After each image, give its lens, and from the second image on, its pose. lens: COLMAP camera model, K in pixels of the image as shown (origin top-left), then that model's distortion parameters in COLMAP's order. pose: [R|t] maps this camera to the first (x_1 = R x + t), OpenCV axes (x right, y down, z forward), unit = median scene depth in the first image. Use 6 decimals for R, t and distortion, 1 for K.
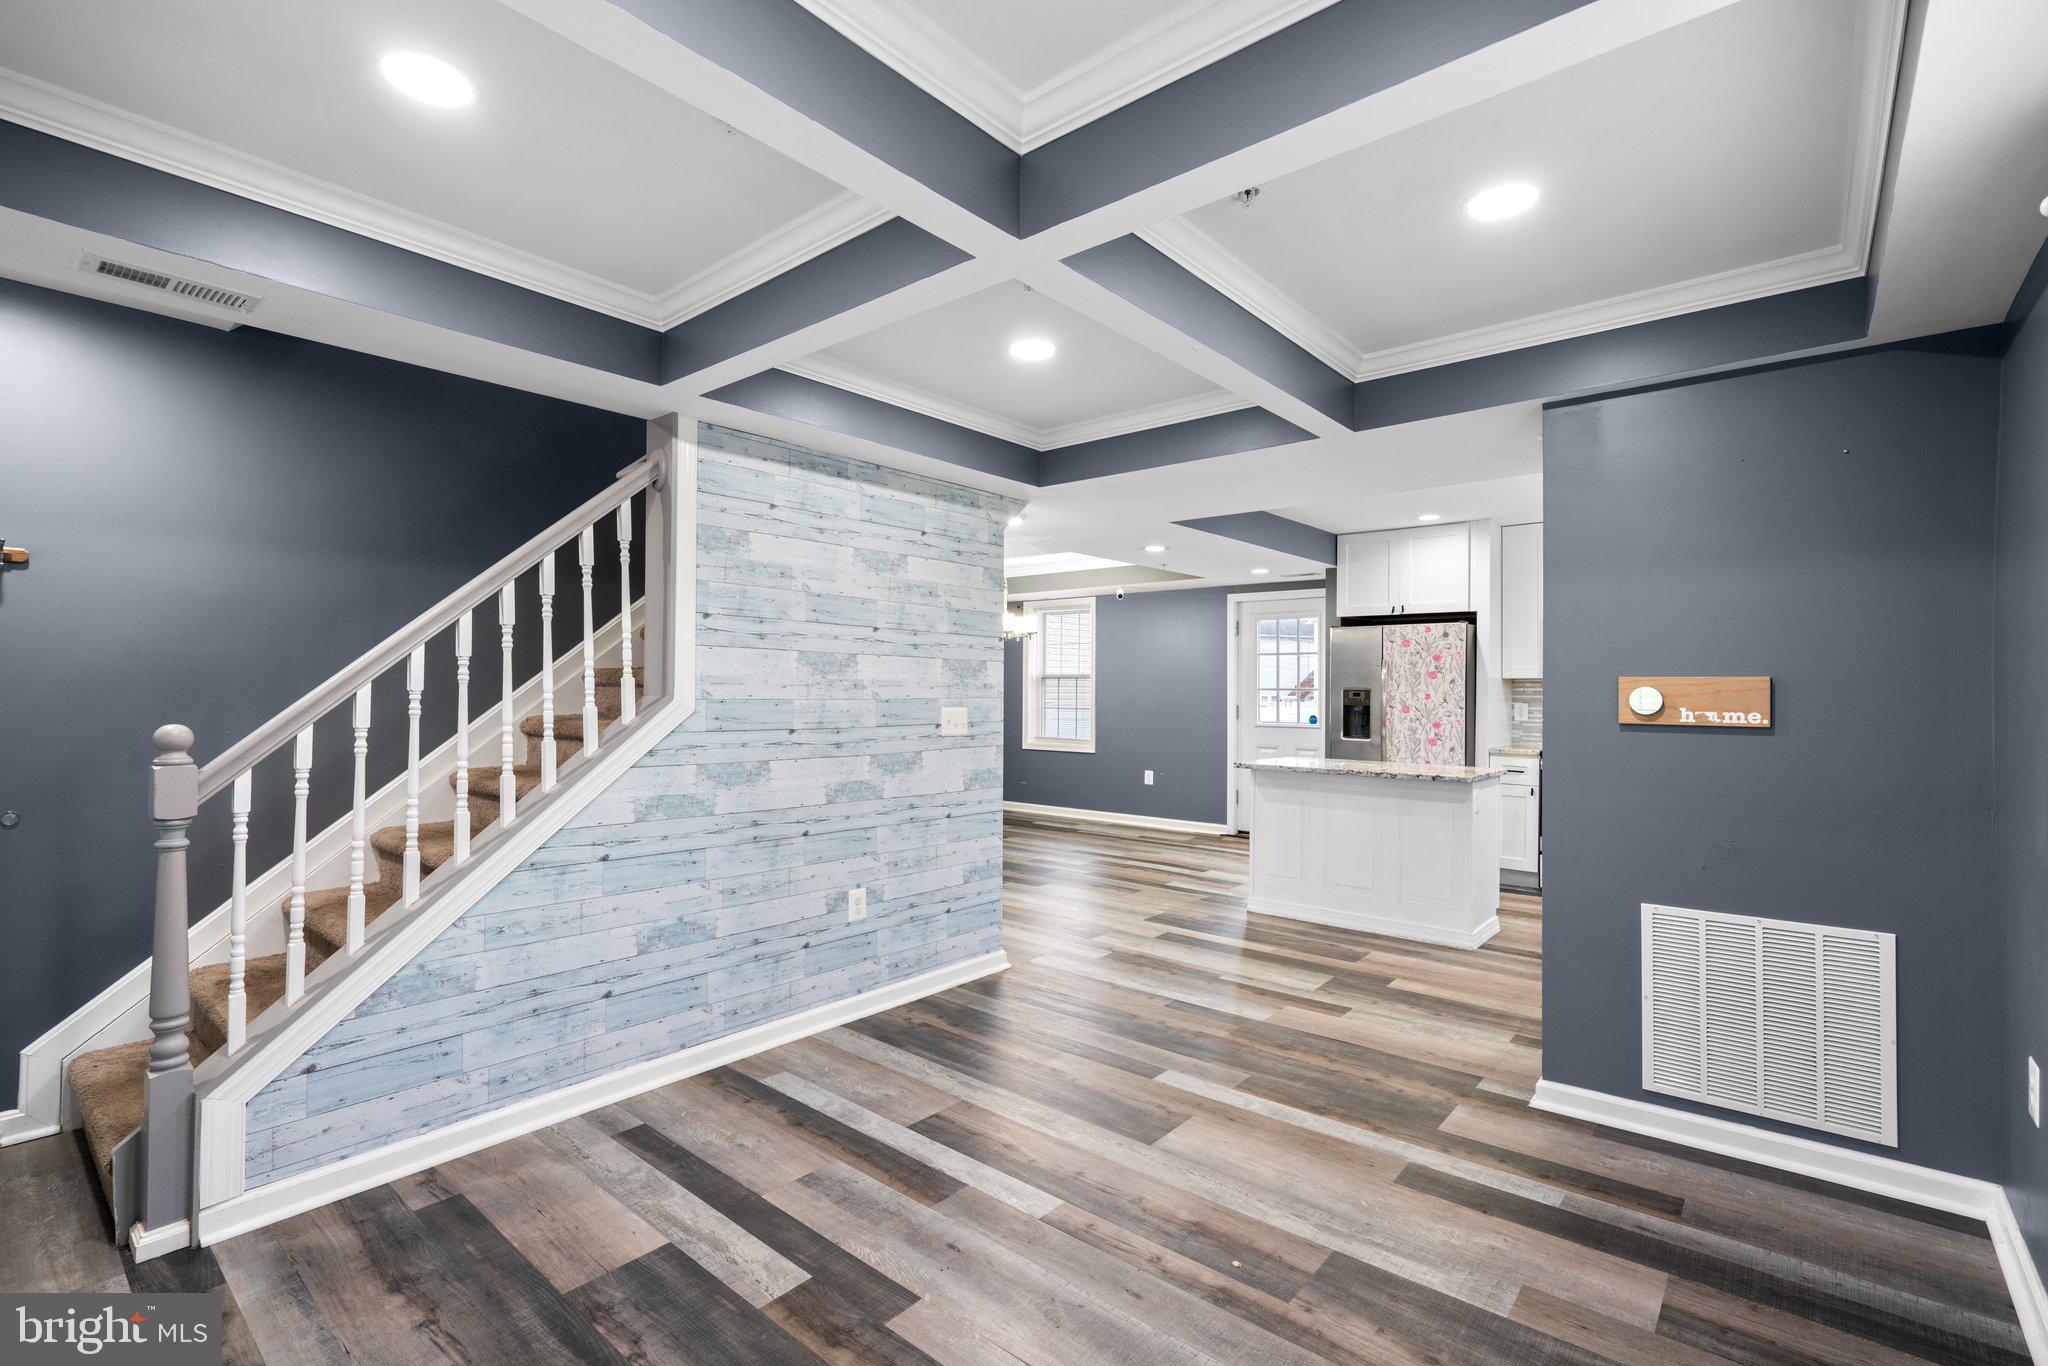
lens RADIAL K [[926.7, 0, 1008.9], [0, 926.7, 686.6], [0, 0, 1]] dist [-0.005855, 0.004682]
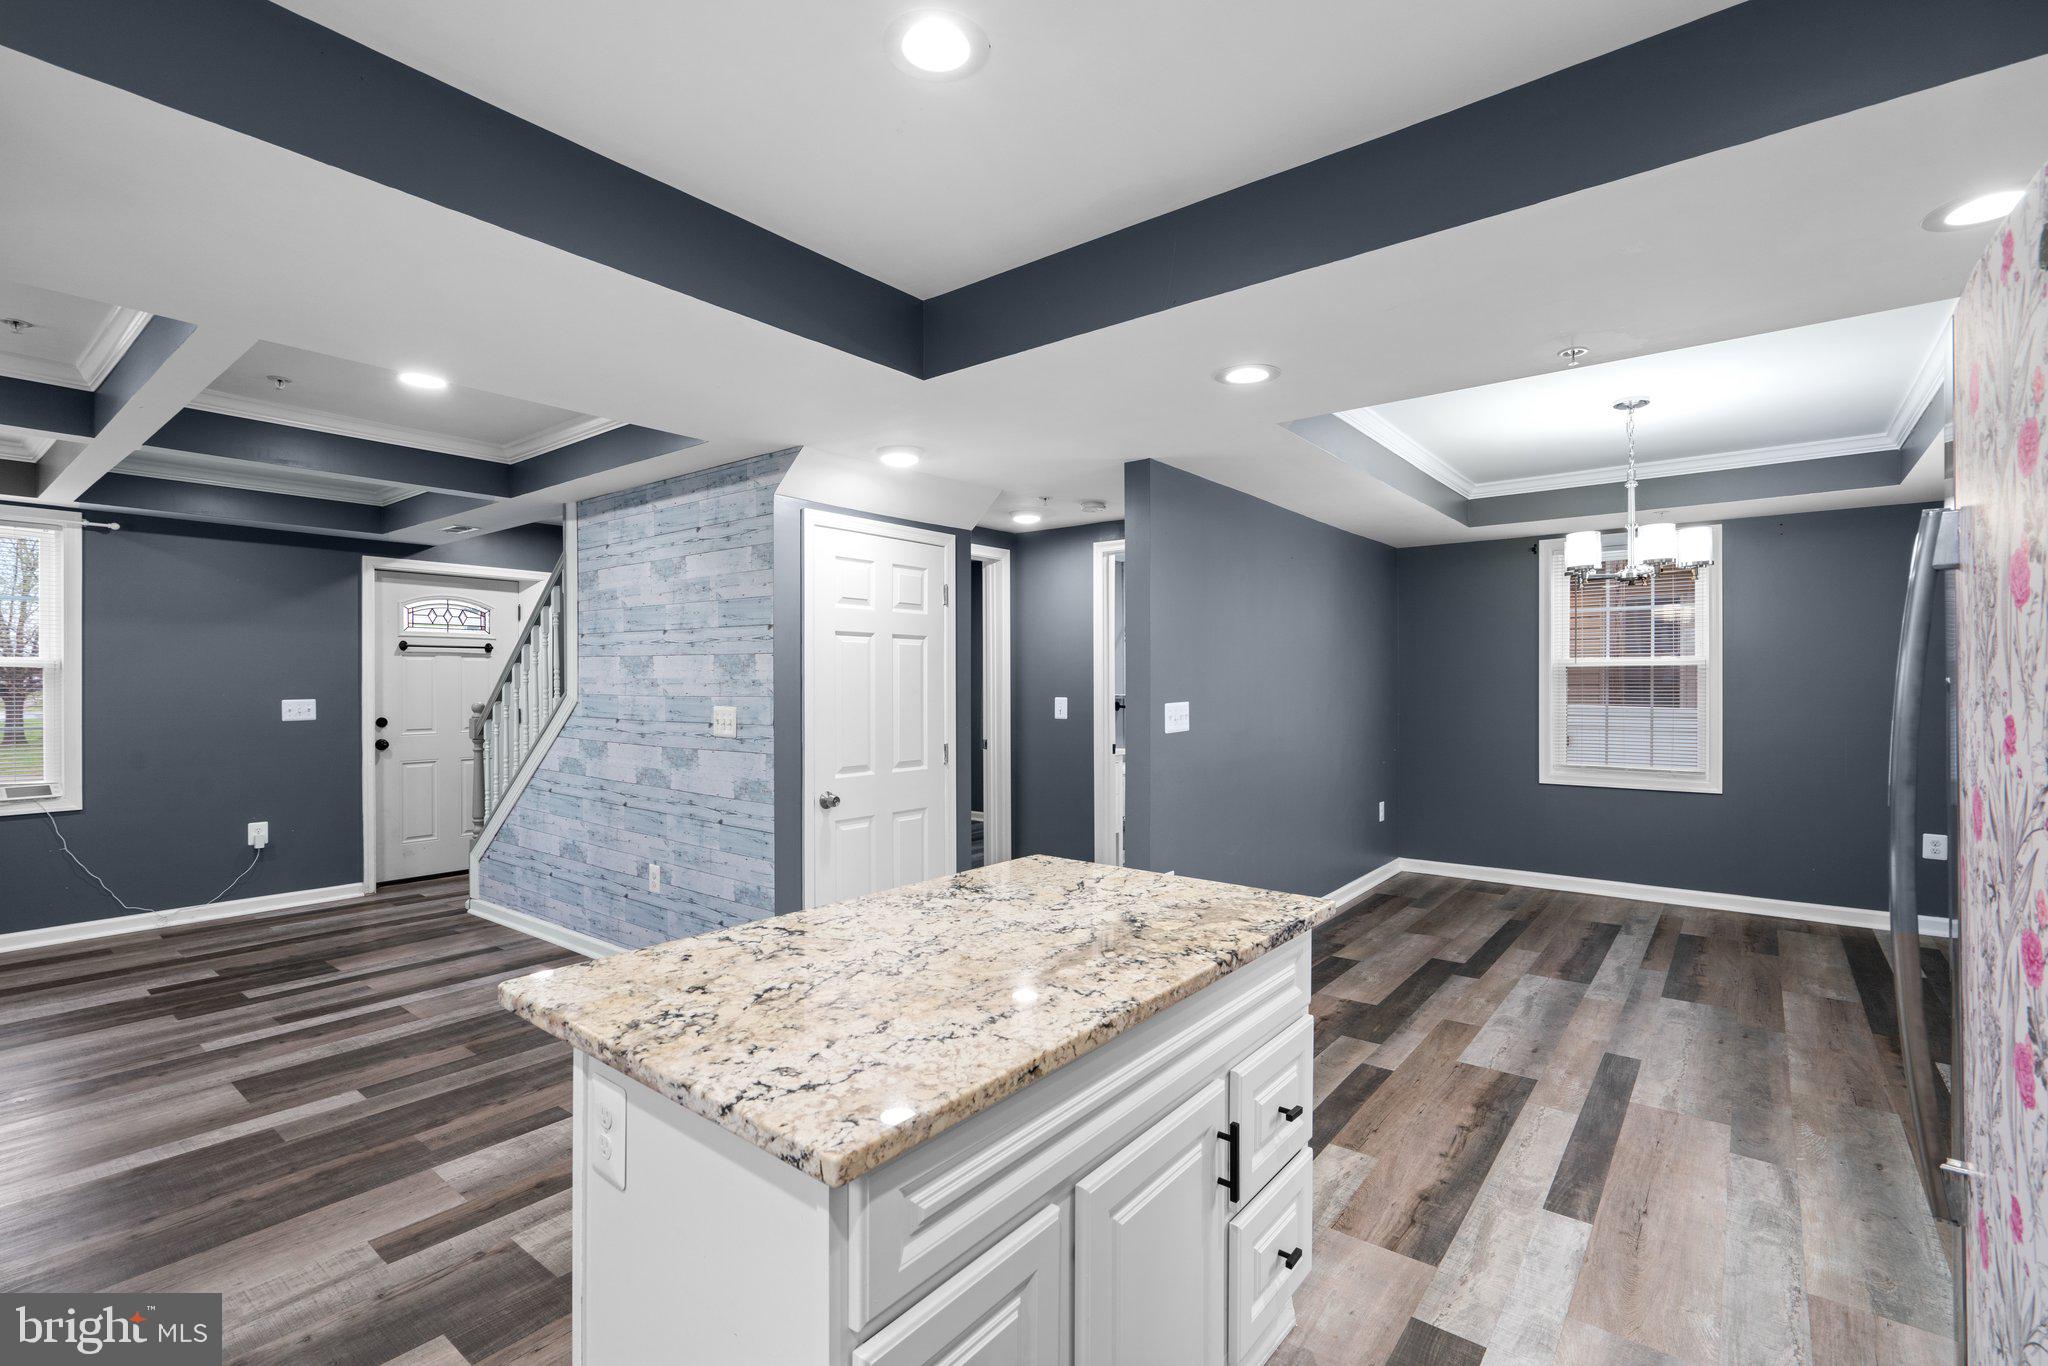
lens RADIAL K [[926.7, 0, 1031.1], [0, 926.7, 676.1], [0, 0, 1]] dist [-0.005855, 0.004682]
pose [[0.038086, -0.011968, -0.999203, 0.970696], [0.003531, 0.999924, -0.011842, 0.004810], [0.999268, -0.003077, 0.038126, 1.406376]]
